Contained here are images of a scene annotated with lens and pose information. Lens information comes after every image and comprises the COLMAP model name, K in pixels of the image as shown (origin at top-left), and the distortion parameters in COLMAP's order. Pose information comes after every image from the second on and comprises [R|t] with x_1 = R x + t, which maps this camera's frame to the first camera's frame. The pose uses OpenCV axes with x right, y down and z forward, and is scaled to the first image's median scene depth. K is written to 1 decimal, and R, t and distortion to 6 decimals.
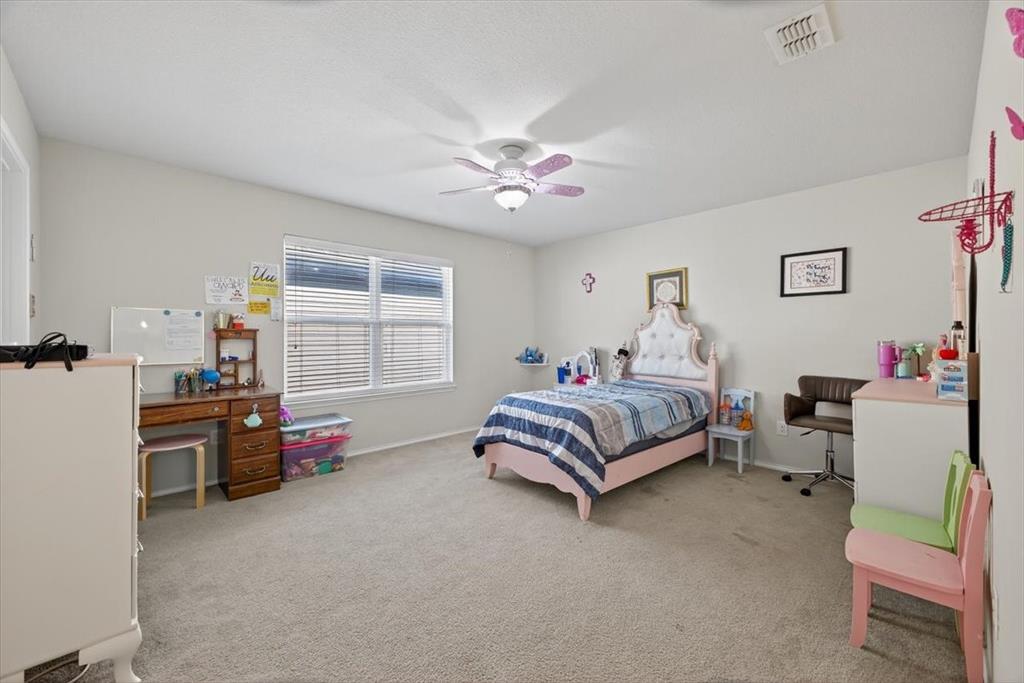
lens RADIAL K [[394.0, 0, 512.0], [0, 394.0, 341.5], [0, 0, 1]] dist [0.000130, -0.000065]
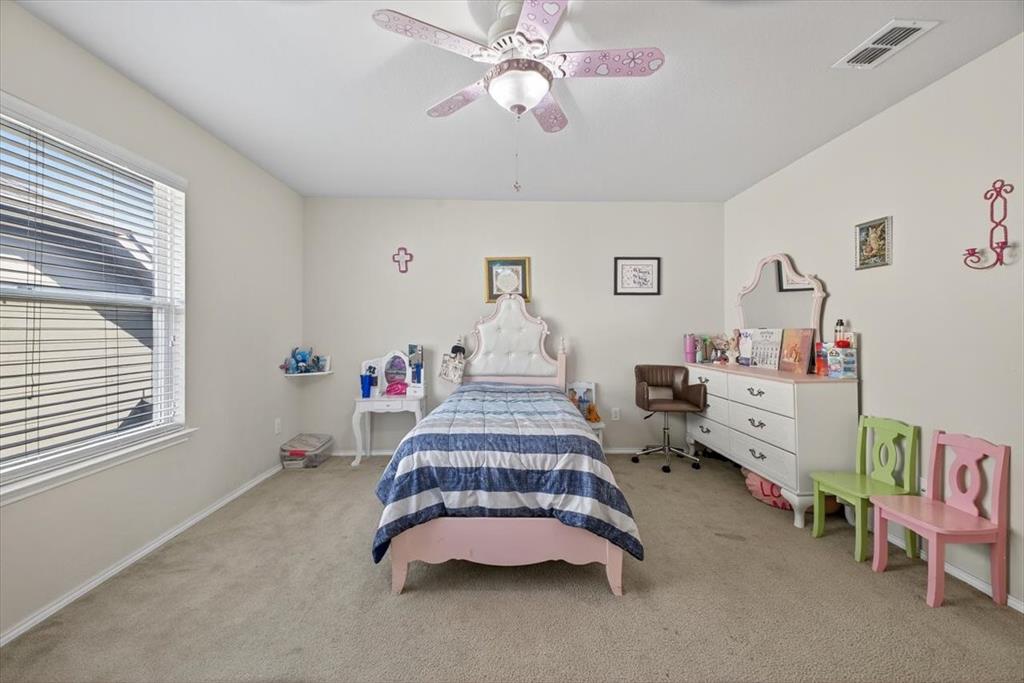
lens RADIAL K [[398.2, 0, 514.4], [0, 398.2, 332.9], [0, 0, 1]] dist [0.025822, -0.010452]
pose [[0.668474, -0.004479, 0.743722, -0.318092], [0.010217, 0.999943, -0.003161, -0.006021], [-0.743665, 0.009712, 0.668482, 0.447034]]
